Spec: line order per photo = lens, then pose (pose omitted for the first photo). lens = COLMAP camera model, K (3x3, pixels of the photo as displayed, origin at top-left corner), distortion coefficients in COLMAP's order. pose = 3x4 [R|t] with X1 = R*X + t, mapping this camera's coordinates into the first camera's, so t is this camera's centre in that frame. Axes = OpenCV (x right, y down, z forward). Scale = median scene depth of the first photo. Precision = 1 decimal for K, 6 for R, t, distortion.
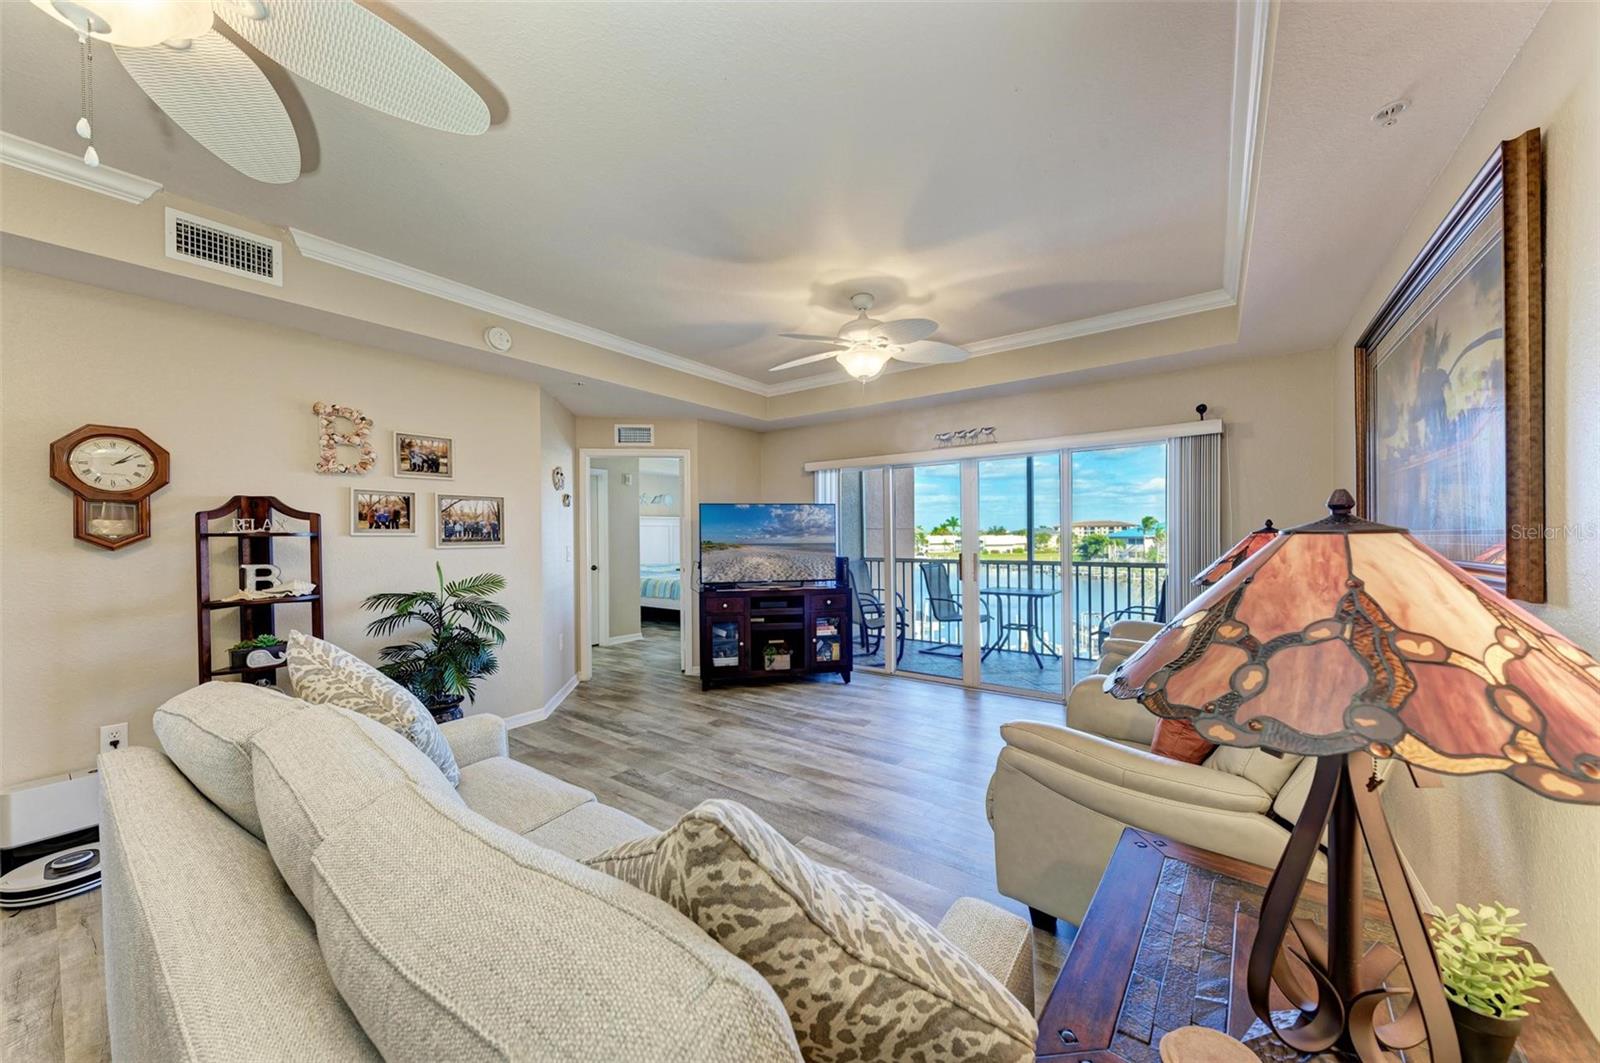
lens RADIAL K [[562.5, 0, 800.5], [0, 562.5, 537.4], [0, 0, 1]] dist [-0.001455, -0.000498]
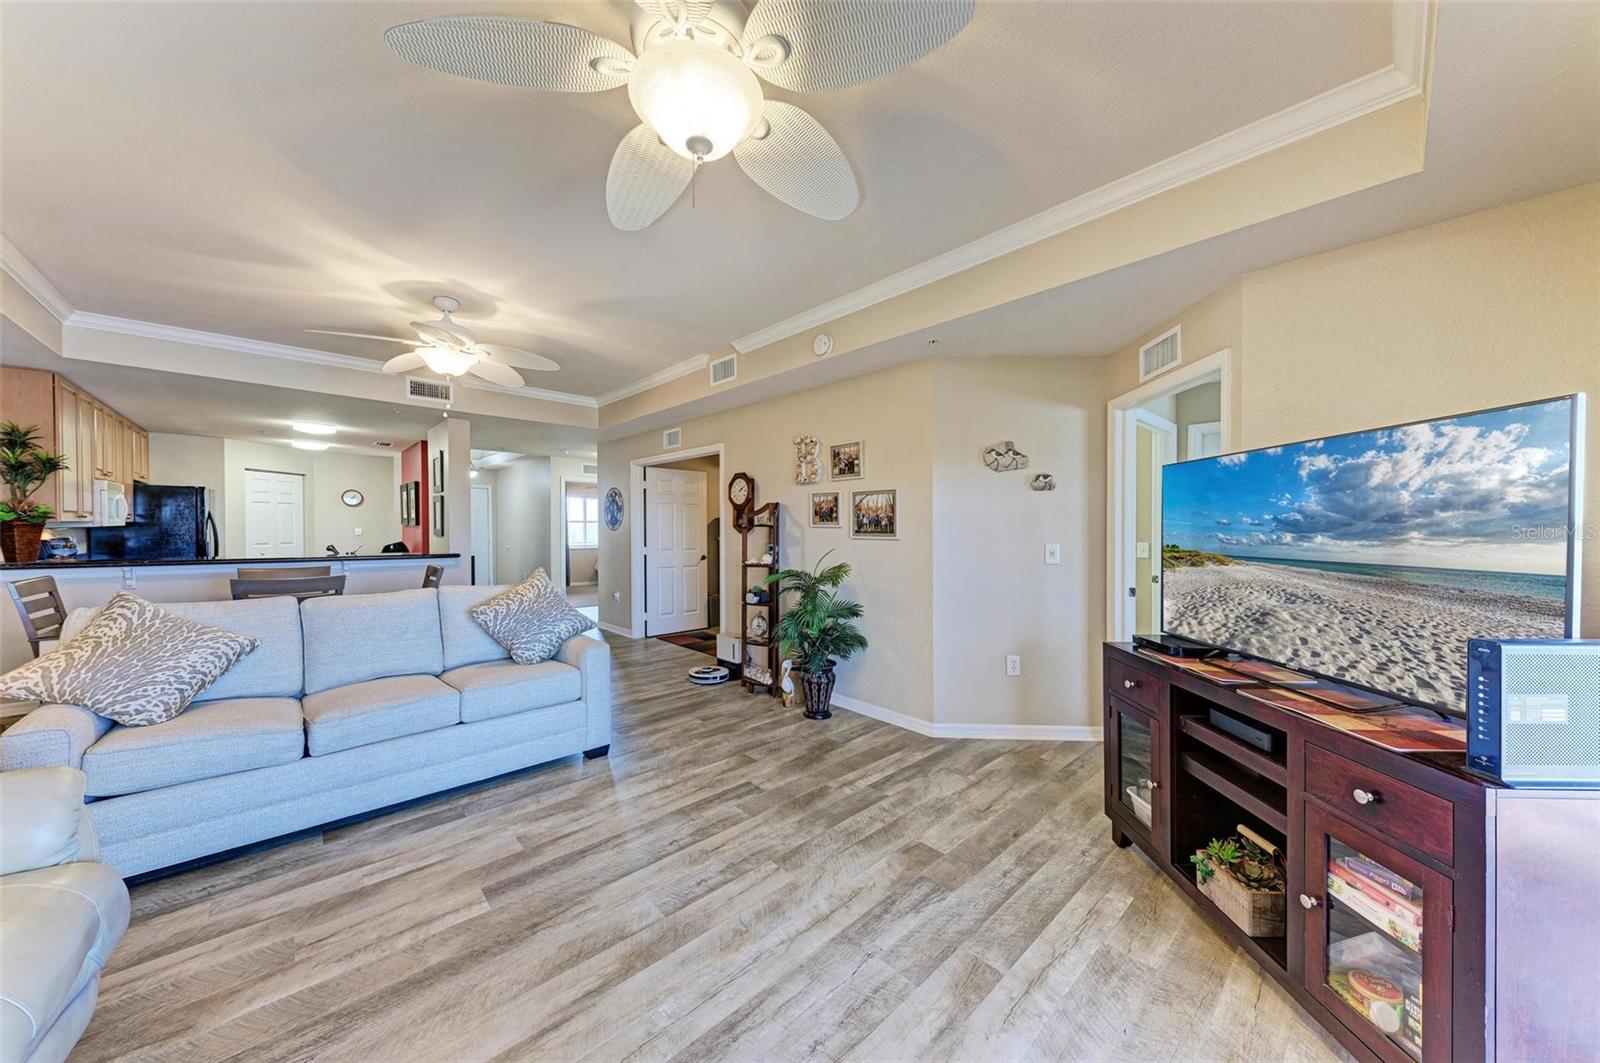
lens RADIAL K [[549.0, 0, 809.3], [0, 549.0, 532.5], [0, 0, 1]] dist [0.012953, -0.000794]
pose [[-0.185094, 0.015083, -0.982605, 0.458519], [-0.010481, 0.999795, 0.017321, -0.010645], [0.982665, 0.013505, -0.184898, 1.051917]]
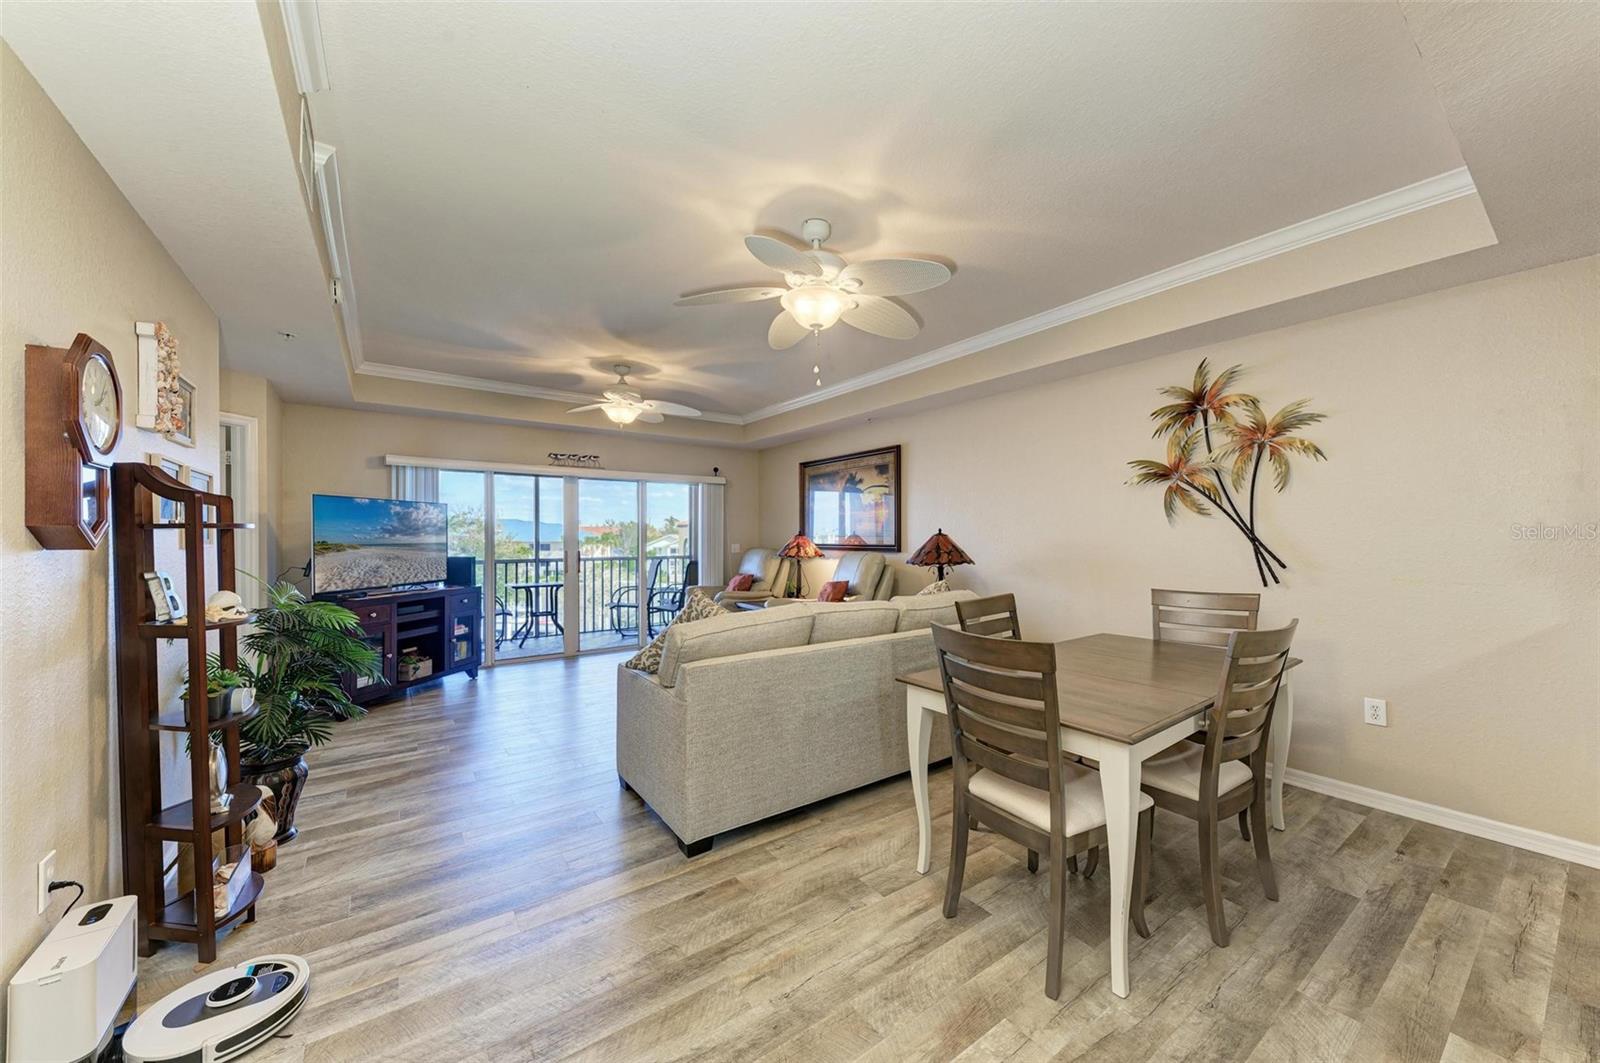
lens RADIAL K [[562.5, 0, 852.4], [0, 562.5, 533.1], [0, 0, 1]] dist [-0.001455, -0.000498]
pose [[0.250918, 0.012431, 0.967929, -1.013207], [0.002522, 0.999906, -0.013495, 0.011137], [-0.968005, 0.005828, 0.250863, 0.071994]]
